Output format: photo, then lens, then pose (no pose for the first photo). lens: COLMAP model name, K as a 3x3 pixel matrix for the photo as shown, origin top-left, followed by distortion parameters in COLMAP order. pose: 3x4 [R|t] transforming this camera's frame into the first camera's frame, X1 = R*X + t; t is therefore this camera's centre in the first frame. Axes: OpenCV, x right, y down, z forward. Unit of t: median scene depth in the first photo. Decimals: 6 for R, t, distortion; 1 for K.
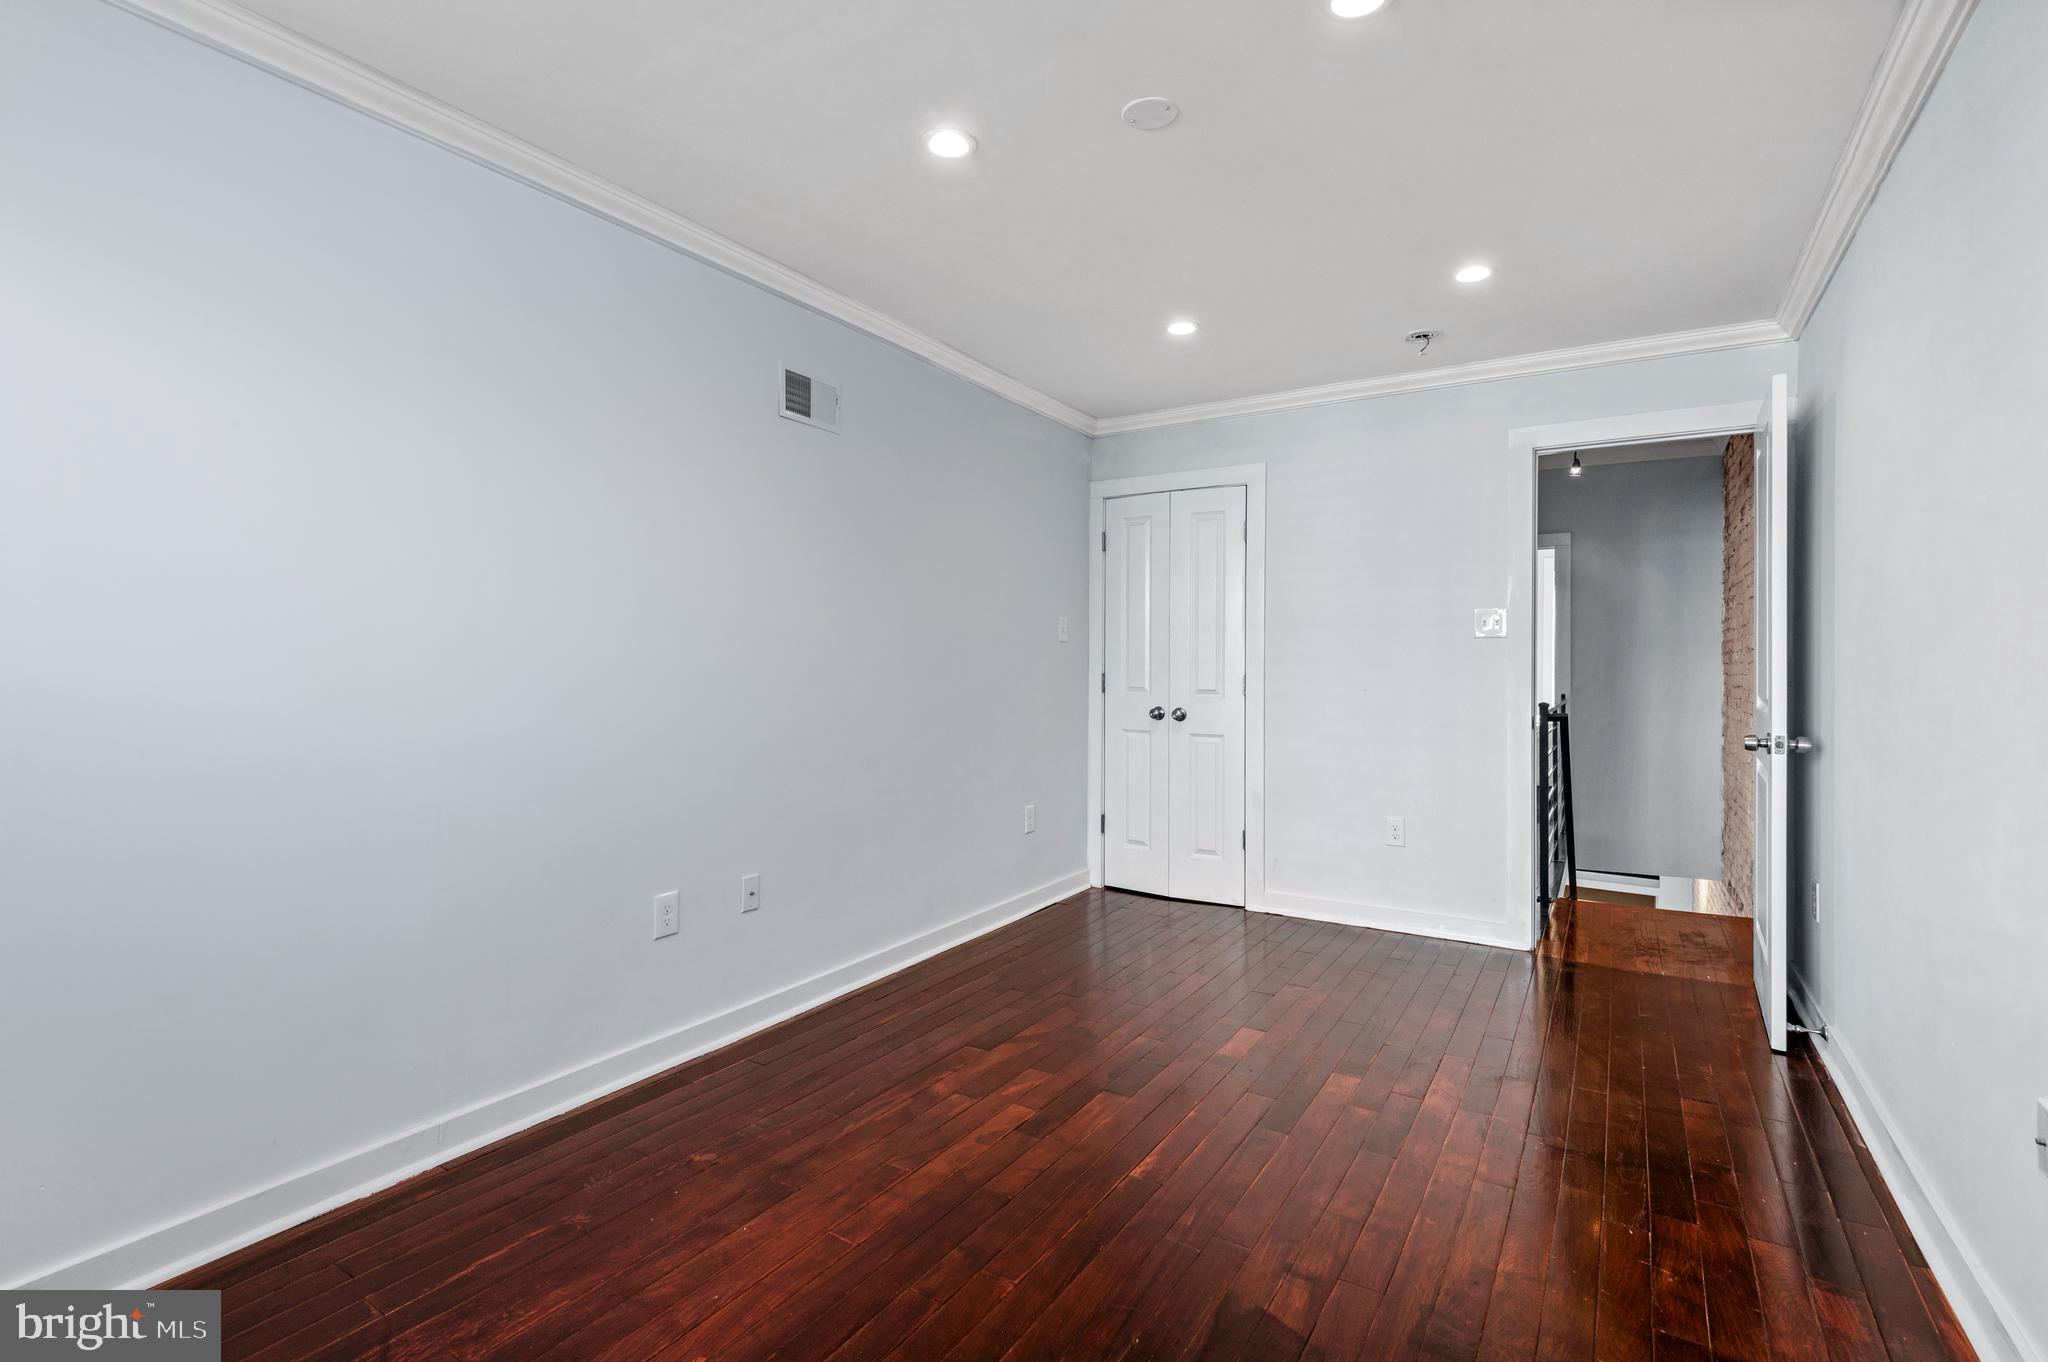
lens RADIAL K [[945.7, 0, 1022.4], [0, 945.7, 674.4], [0, 0, 1]] dist [0.012098, -0.004084]
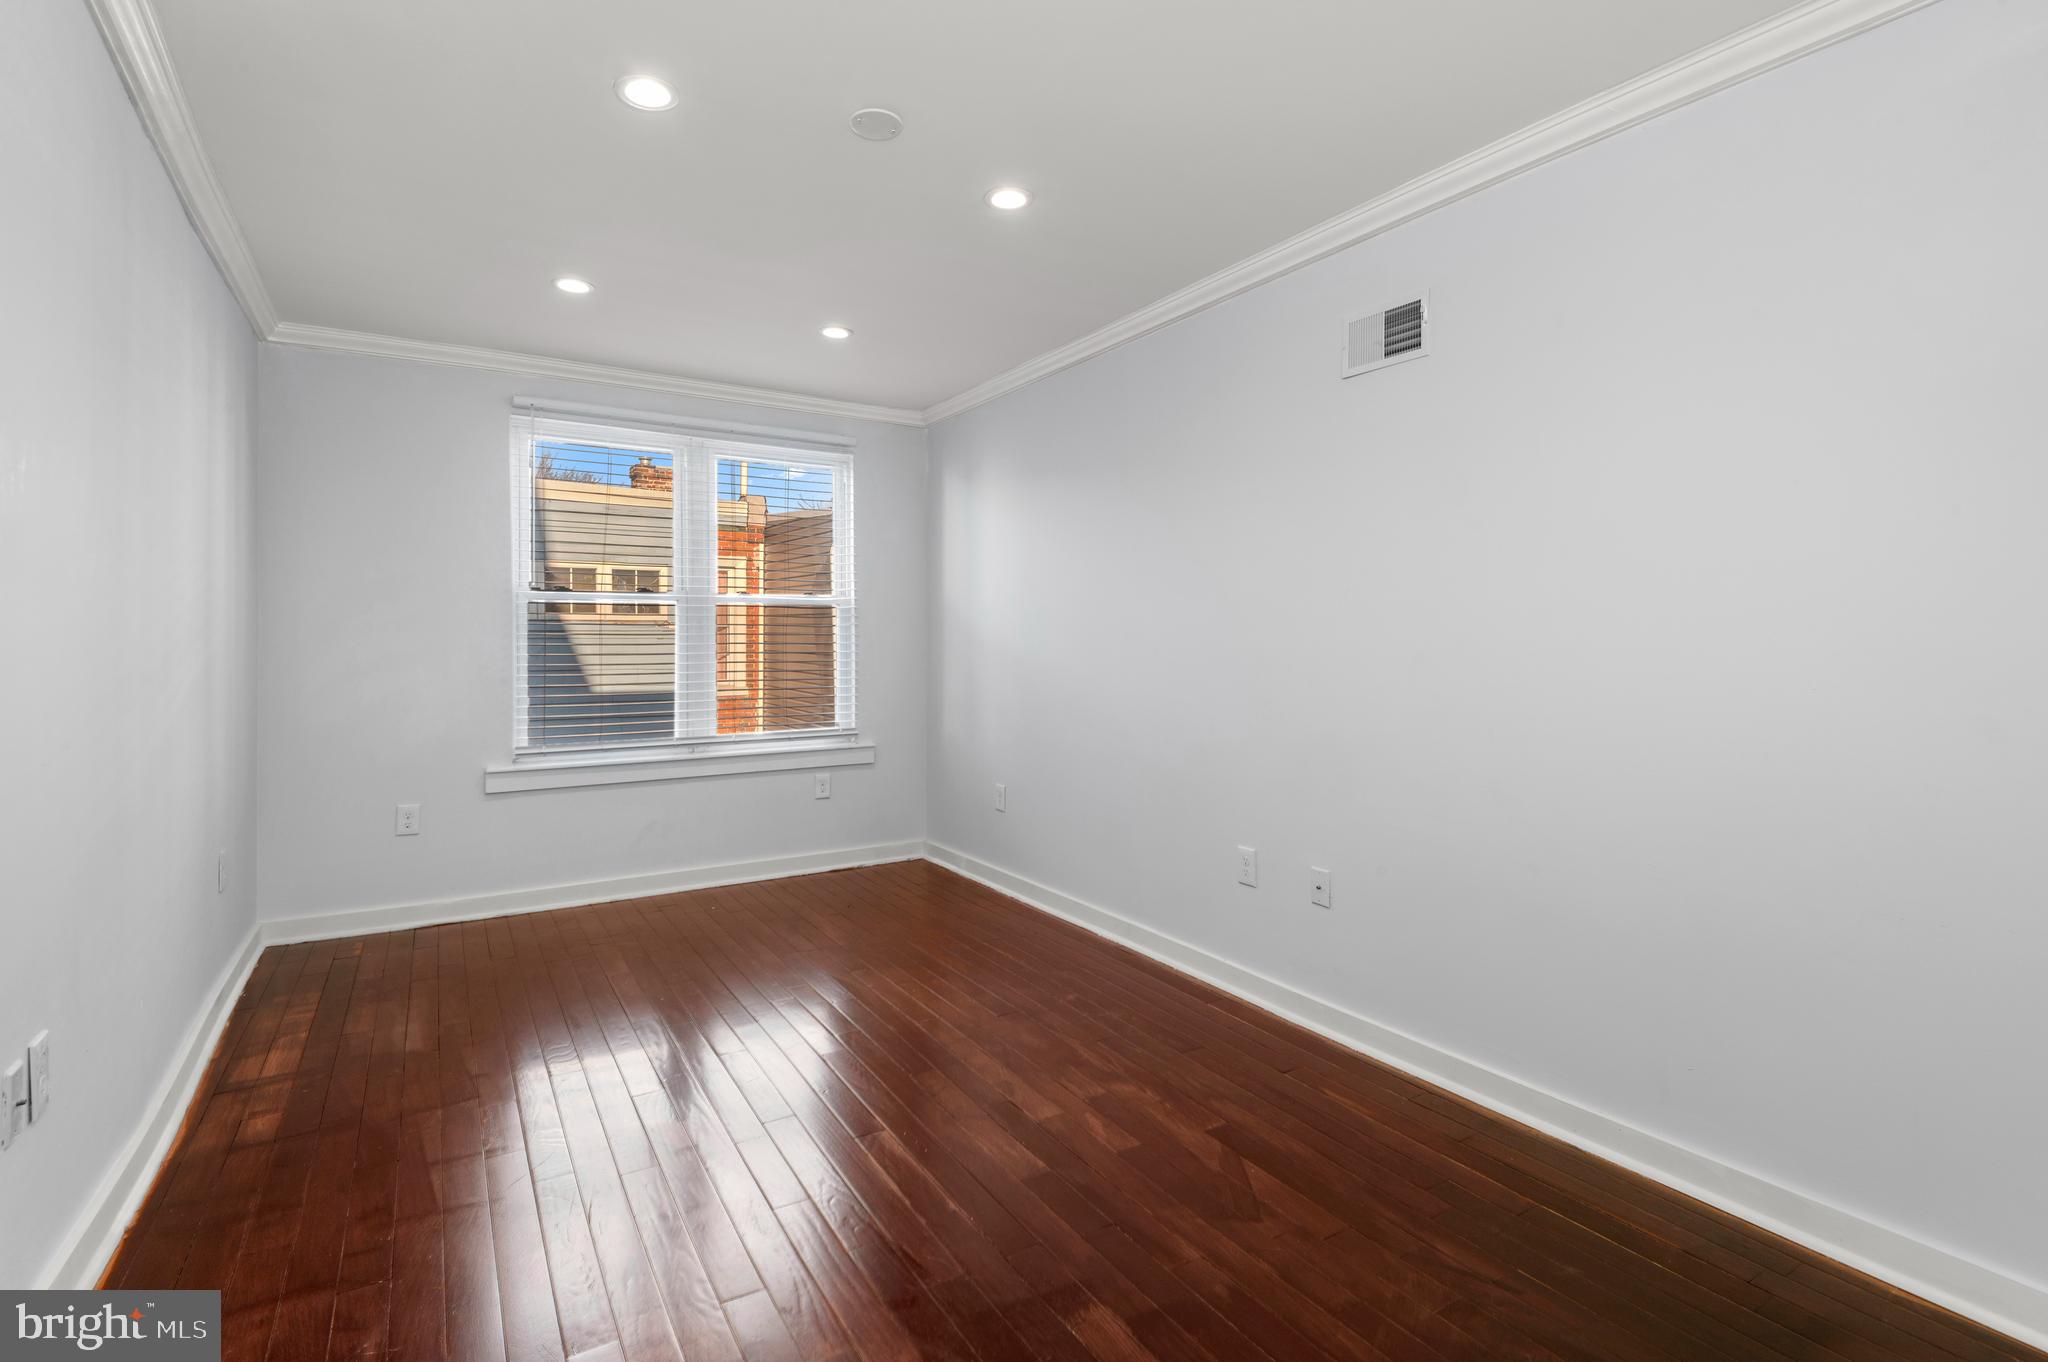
lens RADIAL K [[945.7, 0, 1022.8], [0, 945.7, 667.8], [0, 0, 1]] dist [0.012098, -0.004084]
pose [[-0.438694, 0.013591, -0.898534, 0.834616], [-0.019776, 0.999497, 0.024774, -0.013637], [0.898419, 0.028638, -0.438205, 1.339612]]
